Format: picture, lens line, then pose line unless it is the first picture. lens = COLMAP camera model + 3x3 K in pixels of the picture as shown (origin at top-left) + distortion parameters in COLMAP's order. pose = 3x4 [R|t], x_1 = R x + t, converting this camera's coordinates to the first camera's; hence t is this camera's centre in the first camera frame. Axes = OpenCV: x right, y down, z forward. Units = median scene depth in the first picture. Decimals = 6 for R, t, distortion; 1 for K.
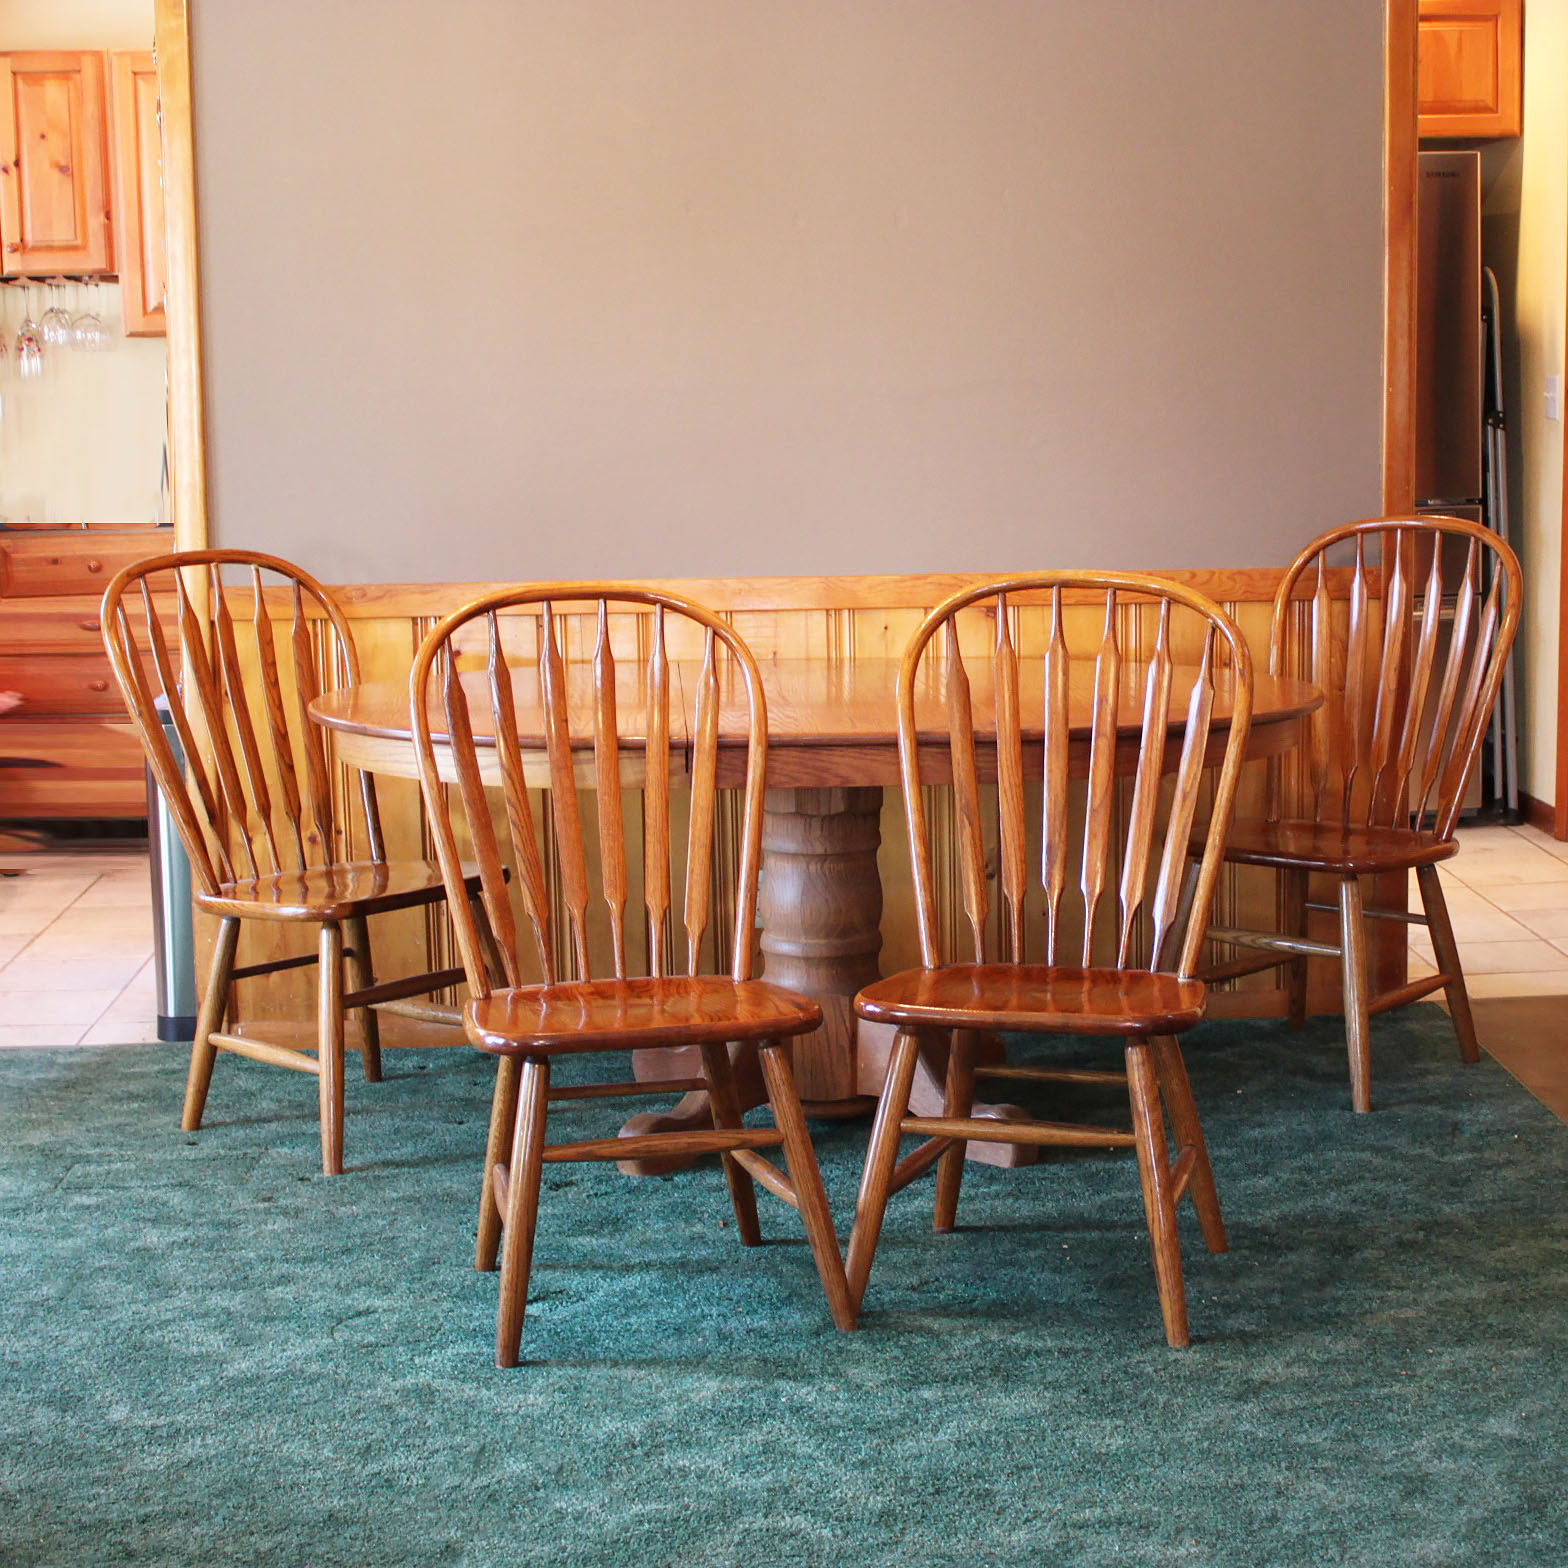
lens RADIAL K [[2925.5, 0, 784.0], [0, 2925.5, 784.0], [0, 0, 1]] dist [-0.256880, 0.438739]
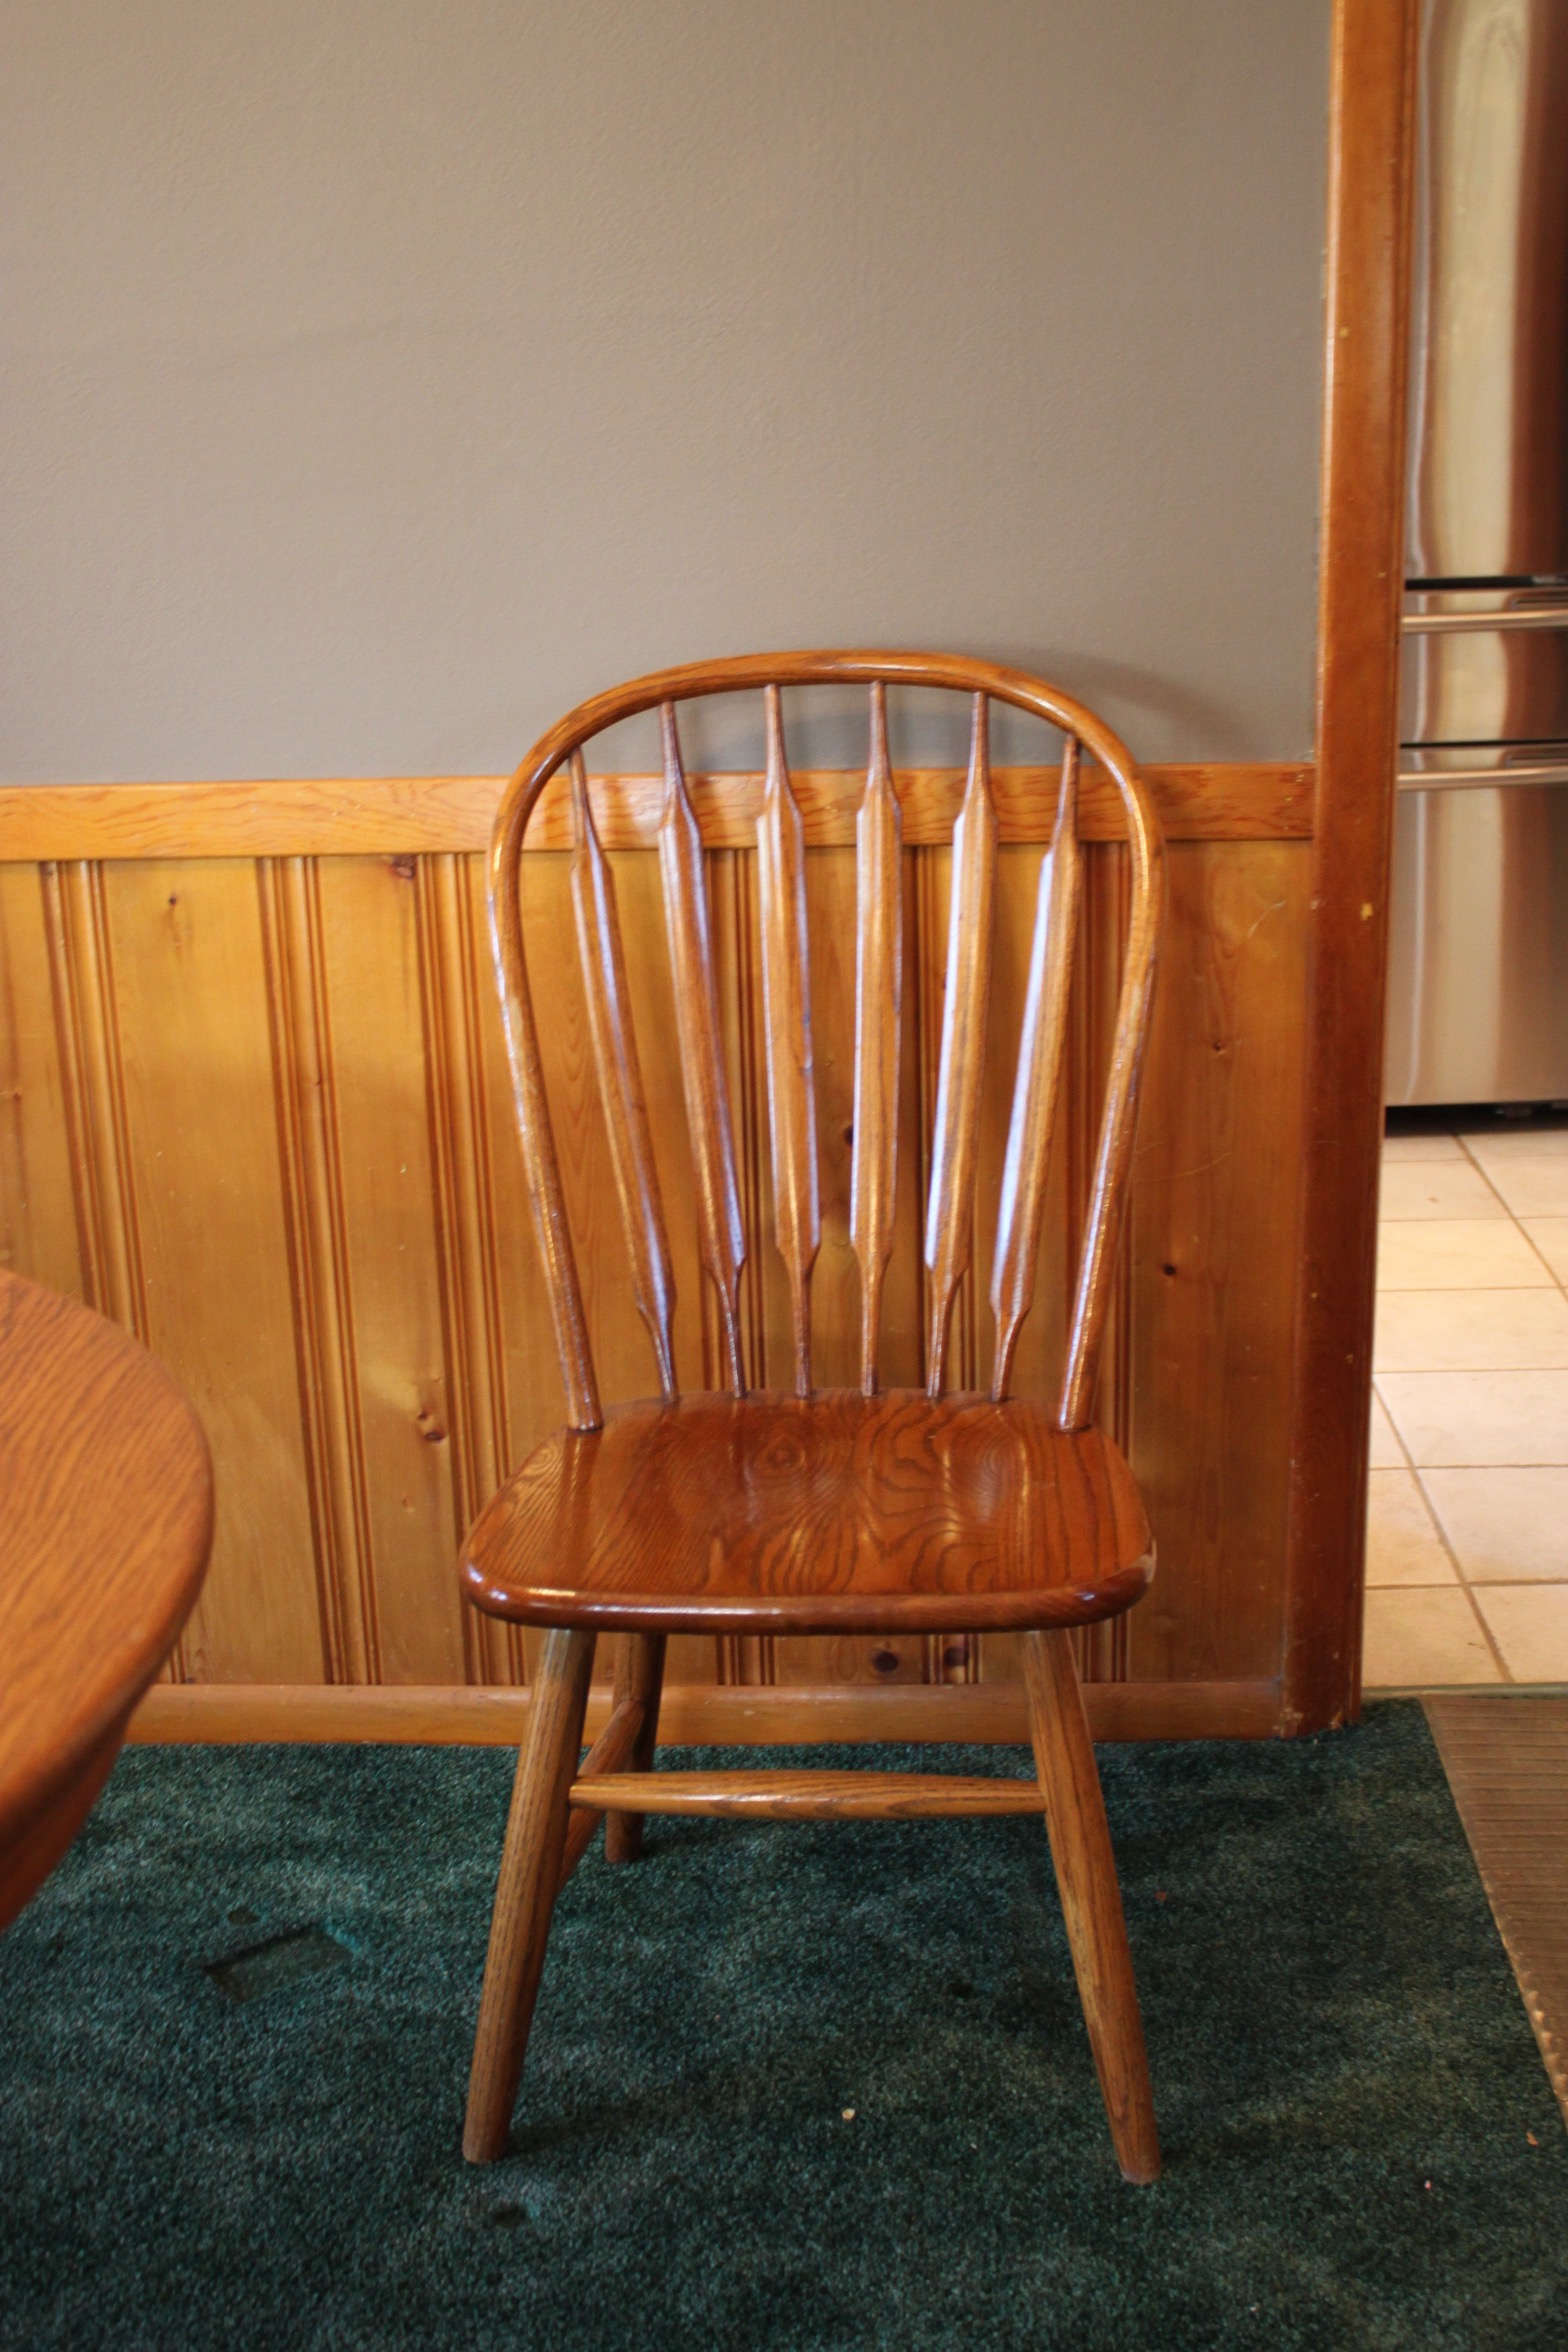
lens RADIAL K [[2696.9, 0, 782.8], [0, 2696.9, 1137.9], [0, 0, 1]] dist [-0.088869, 0.059038]
pose [[0.996373, 0.015631, -0.083640, 0.163029], [-0.005616, 0.992919, 0.118659, -0.067002], [0.084902, -0.117759, 0.989406, 0.599934]]
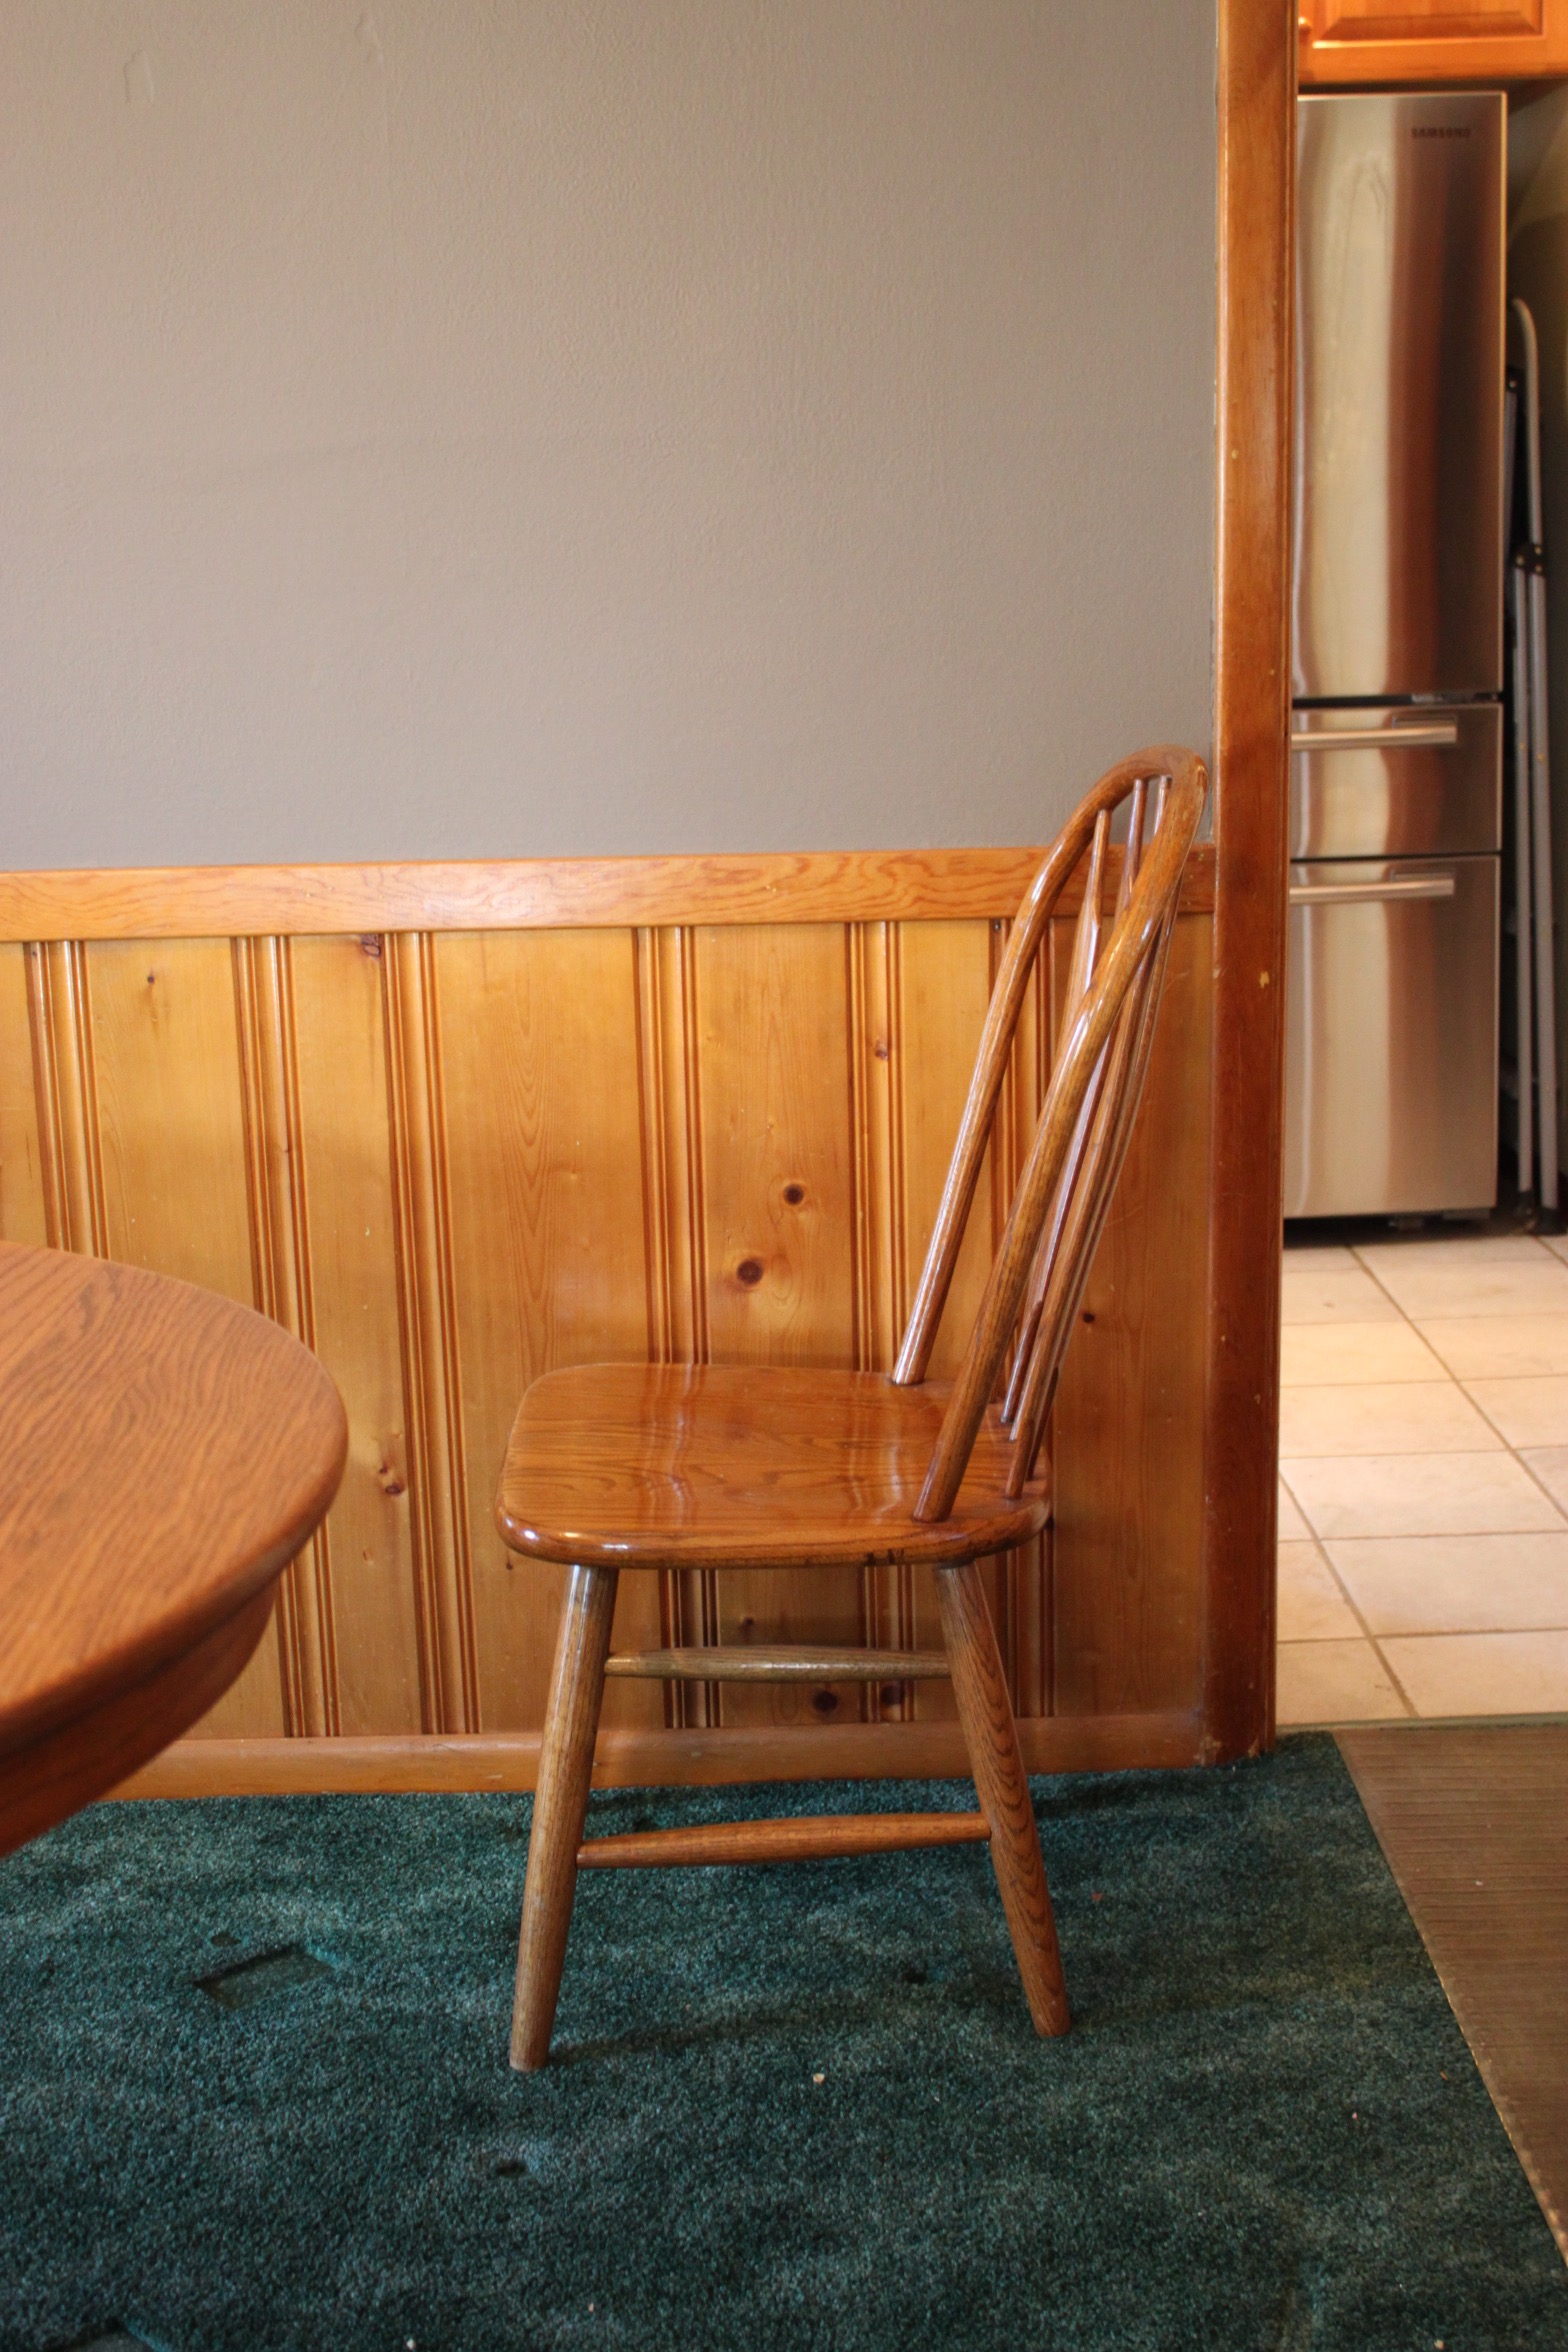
lens RADIAL K [[2955.7, 0, 784.1], [0, 2955.7, 1126.7], [0, 0, 1]] dist [-0.057060, -0.010997]
pose [[0.999651, 0.000439, -0.026427, 0.150610], [0.000823, 0.998860, 0.047724, -0.052572], [0.026417, -0.047729, 0.998511, 0.525695]]
